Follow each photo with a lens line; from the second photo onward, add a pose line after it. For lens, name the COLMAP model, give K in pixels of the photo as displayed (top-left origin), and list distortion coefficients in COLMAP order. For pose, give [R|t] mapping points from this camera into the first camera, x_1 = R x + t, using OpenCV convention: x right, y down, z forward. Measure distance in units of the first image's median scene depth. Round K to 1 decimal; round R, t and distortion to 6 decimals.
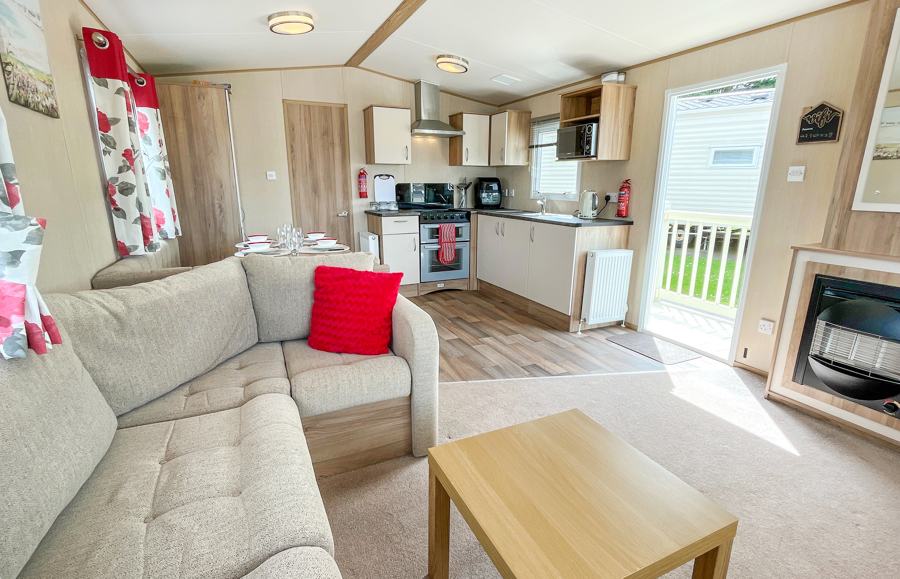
lens RADIAL K [[436.2, 0, 446.4], [0, 436.2, 294.9], [0, 0, 1]] dist [-0.006373, -0.001041]
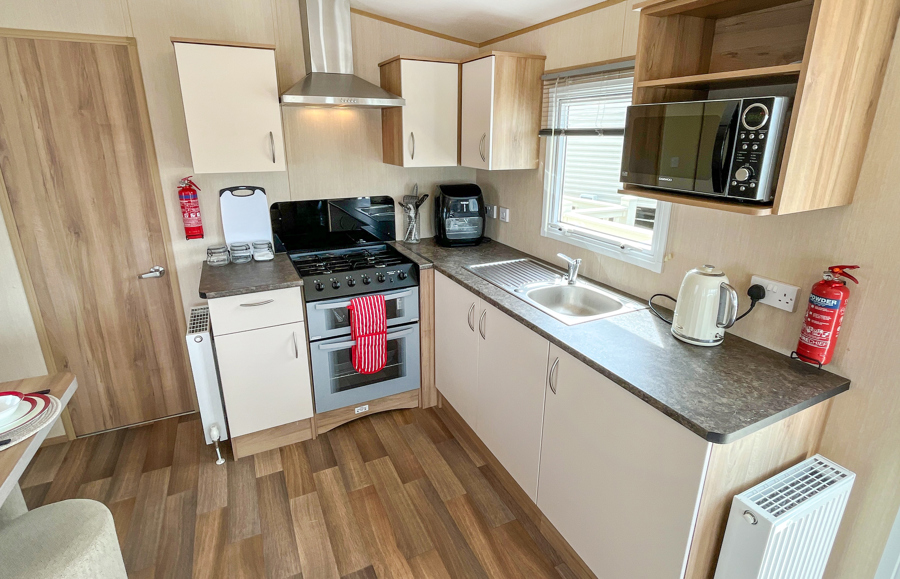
lens RADIAL K [[436.2, 0, 451.6], [0, 436.2, 263.8], [0, 0, 1]] dist [-0.006373, -0.001041]
pose [[0.999818, -0.003004, 0.018822, 0.084215], [0.002193, 0.999073, 0.042993, -0.217576], [-0.018934, -0.042944, 0.998898, 0.523532]]
